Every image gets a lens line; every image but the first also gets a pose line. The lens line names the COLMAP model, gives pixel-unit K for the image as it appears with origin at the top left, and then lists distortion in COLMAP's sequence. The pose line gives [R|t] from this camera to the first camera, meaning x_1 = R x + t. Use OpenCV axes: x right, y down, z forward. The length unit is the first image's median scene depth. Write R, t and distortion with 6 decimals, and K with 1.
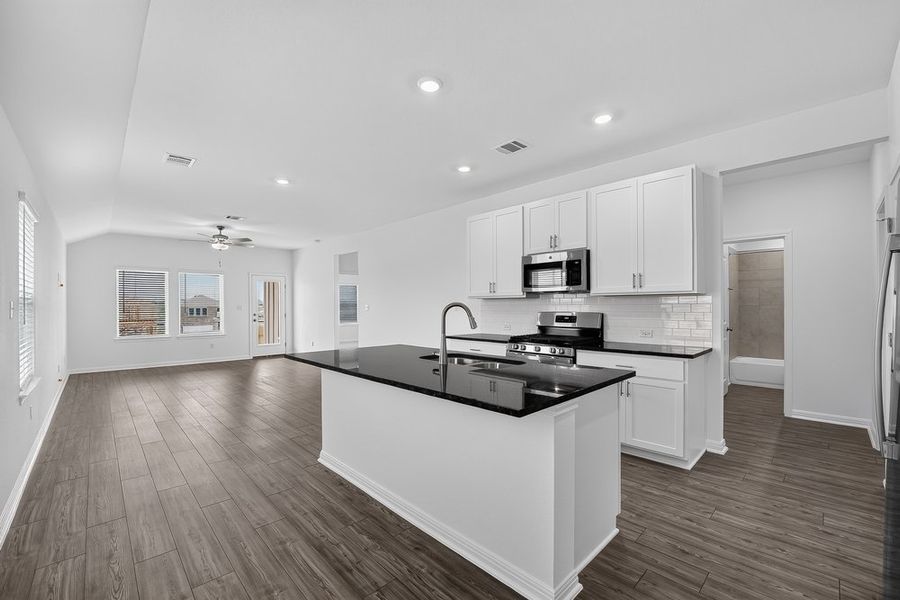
lens RADIAL K [[371.8, 0, 447.4], [0, 371.8, 303.3], [0, 0, 1]] dist [0.015942, 0.000129]
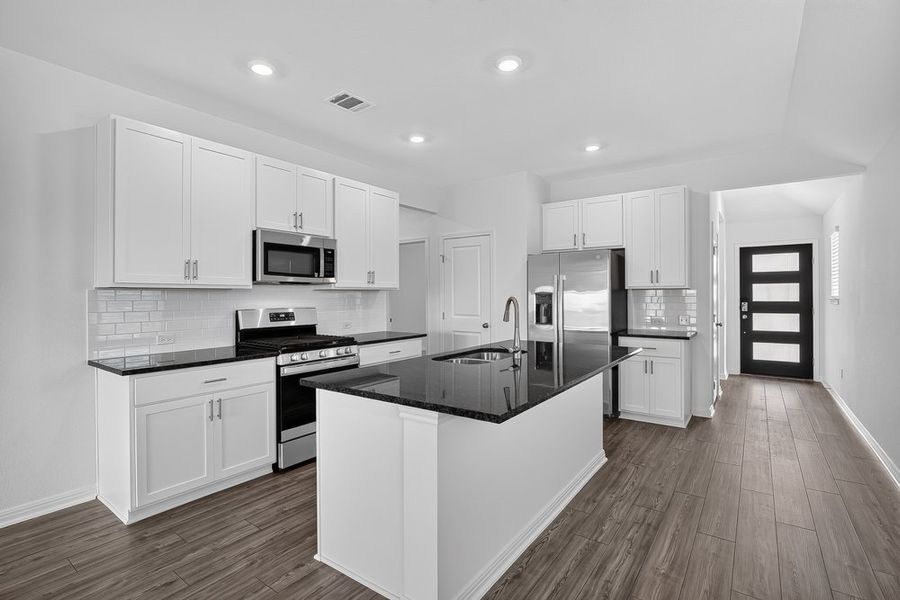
lens RADIAL K [[418.5, 0, 445.7], [0, 418.5, 299.8], [0, 0, 1]] dist [-0.000872, 0.001143]
pose [[-0.158894, -0.002134, 0.987293, -1.160464], [0.001989, 0.999995, 0.002481, 0.006767], [-0.987294, 0.002358, -0.158889, 1.471331]]
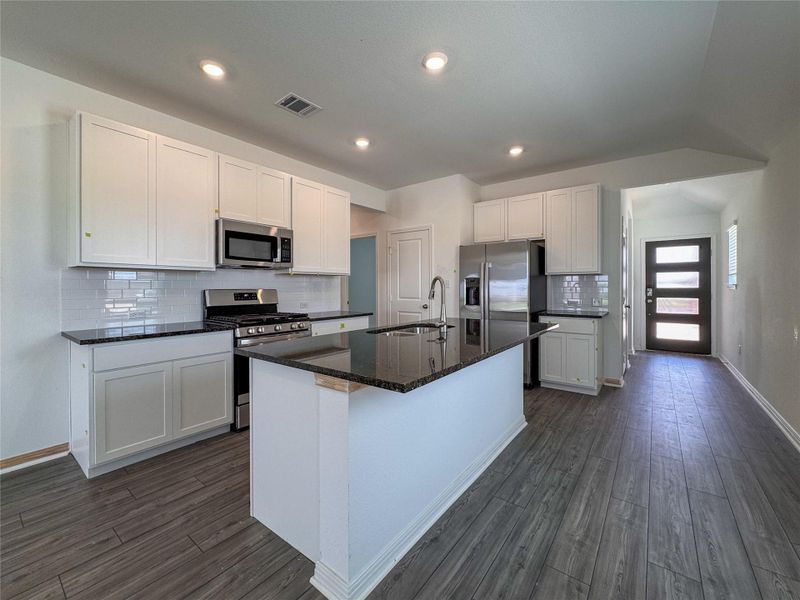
lens RADIAL K [[331.6, 0, 395.0], [0, 331.6, 290.7], [0, 0, 1]] dist [0.010991, -0.000201]
pose [[-0.134120, -0.003883, 0.990957, -1.027482], [-0.001032, 0.999992, 0.003779, 0.044036], [-0.990965, -0.000516, -0.134123, 1.370836]]
